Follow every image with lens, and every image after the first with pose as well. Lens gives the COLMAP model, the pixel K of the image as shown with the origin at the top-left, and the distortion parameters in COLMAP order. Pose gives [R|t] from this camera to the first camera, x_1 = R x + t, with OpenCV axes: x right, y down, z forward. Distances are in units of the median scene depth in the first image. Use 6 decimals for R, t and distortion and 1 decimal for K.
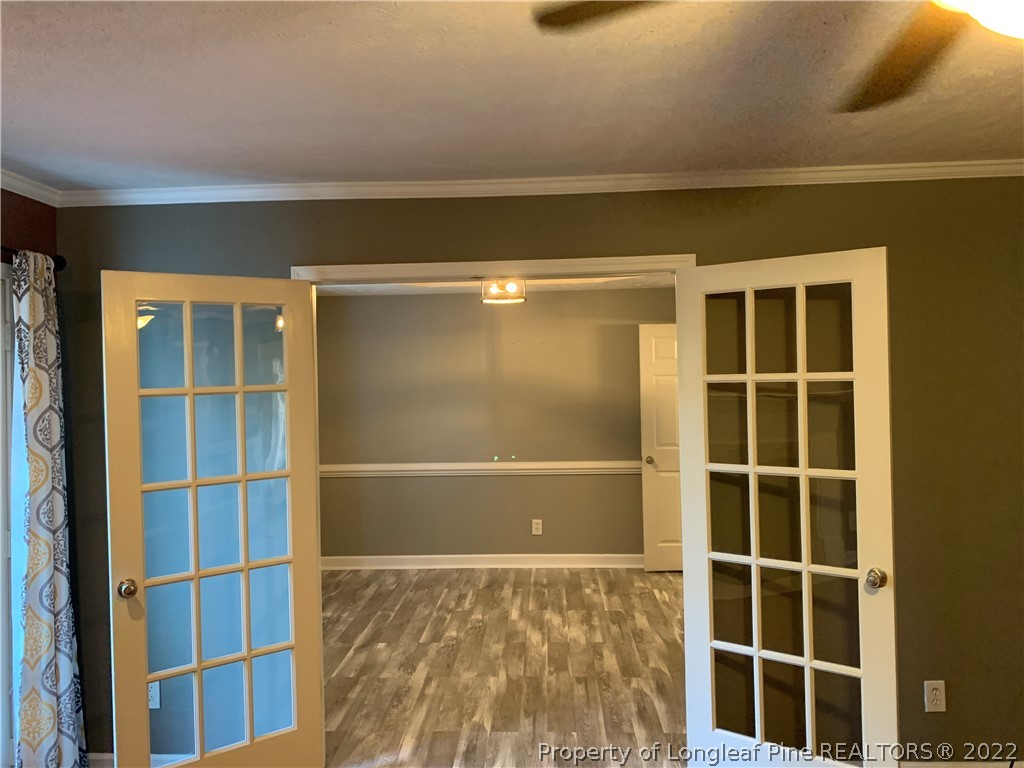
lens RADIAL K [[799.0, 0, 508.1], [0, 799.0, 382.8], [0, 0, 1]] dist [0.058086, -0.060688]
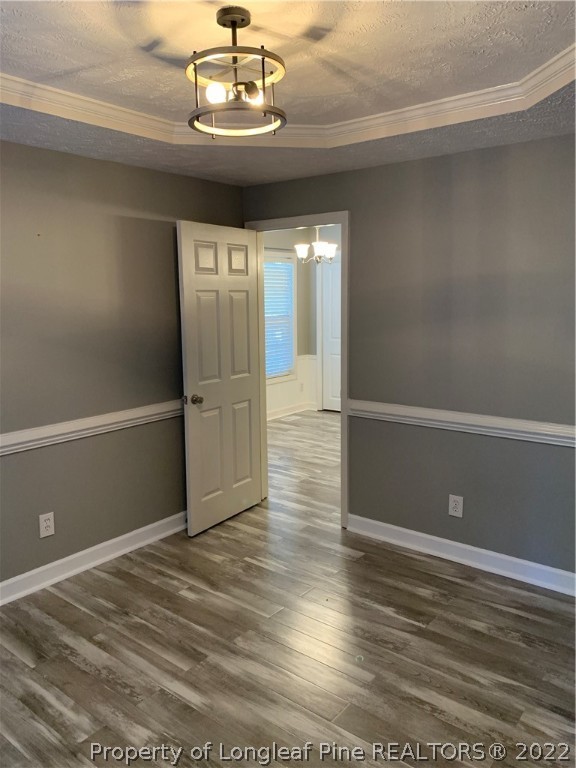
lens RADIAL K [[599.3, 0, 315.0], [0, 599.3, 373.9], [0, 0, 1]] dist [0.058086, -0.060688]
pose [[0.570127, -0.108534, 0.814356, -0.257655], [0.001509, 0.991372, 0.131069, -0.006030], [-0.821555, -0.073498, 0.565372, 0.627809]]
